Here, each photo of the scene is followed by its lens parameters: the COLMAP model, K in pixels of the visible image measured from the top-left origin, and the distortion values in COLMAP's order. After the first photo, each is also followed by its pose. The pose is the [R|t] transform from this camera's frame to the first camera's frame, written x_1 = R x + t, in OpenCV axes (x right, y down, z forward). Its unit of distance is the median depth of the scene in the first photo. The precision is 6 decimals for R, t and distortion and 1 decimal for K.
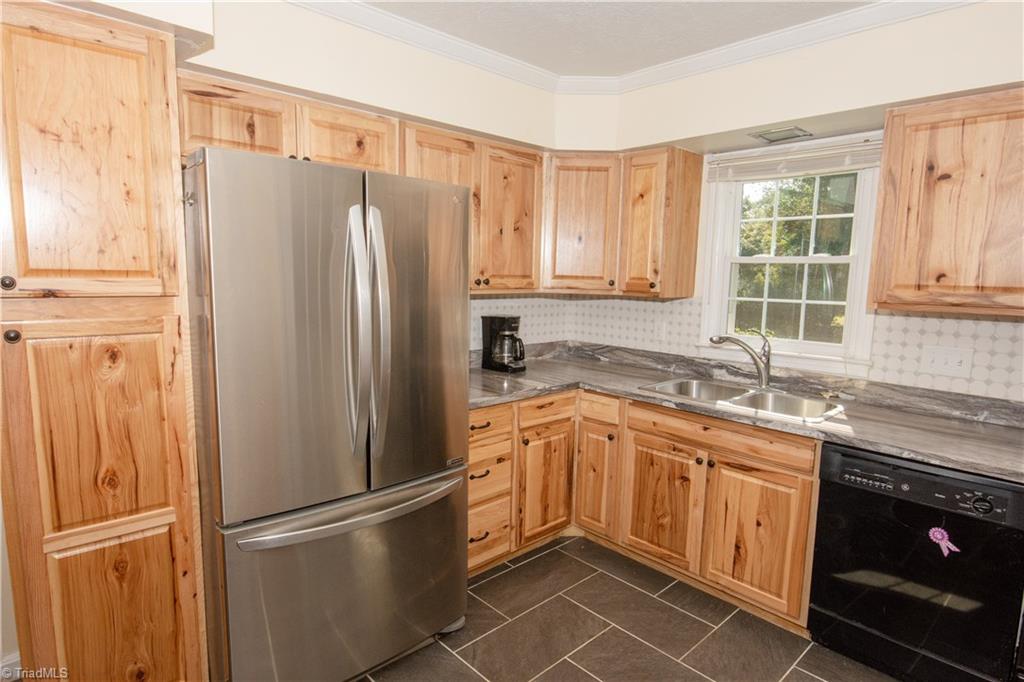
lens RADIAL K [[566.8, 0, 512.6], [0, 566.8, 348.7], [0, 0, 1]] dist [-0.000709, 0.001662]
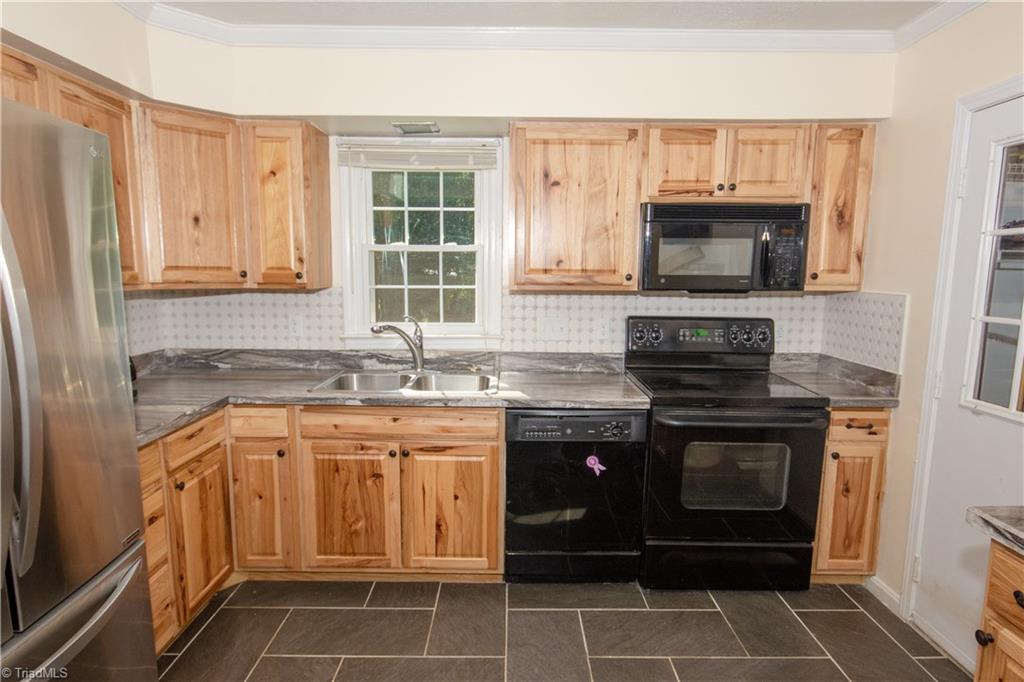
lens RADIAL K [[578.1, 0, 510.5], [0, 578.1, 349.9], [0, 0, 1]] dist [-0.003067, 0.000512]
pose [[0.686531, -0.115922, 0.717801, -0.210515], [0.103704, 0.992728, 0.061135, -0.018169], [-0.719667, 0.032468, 0.693559, 0.145311]]
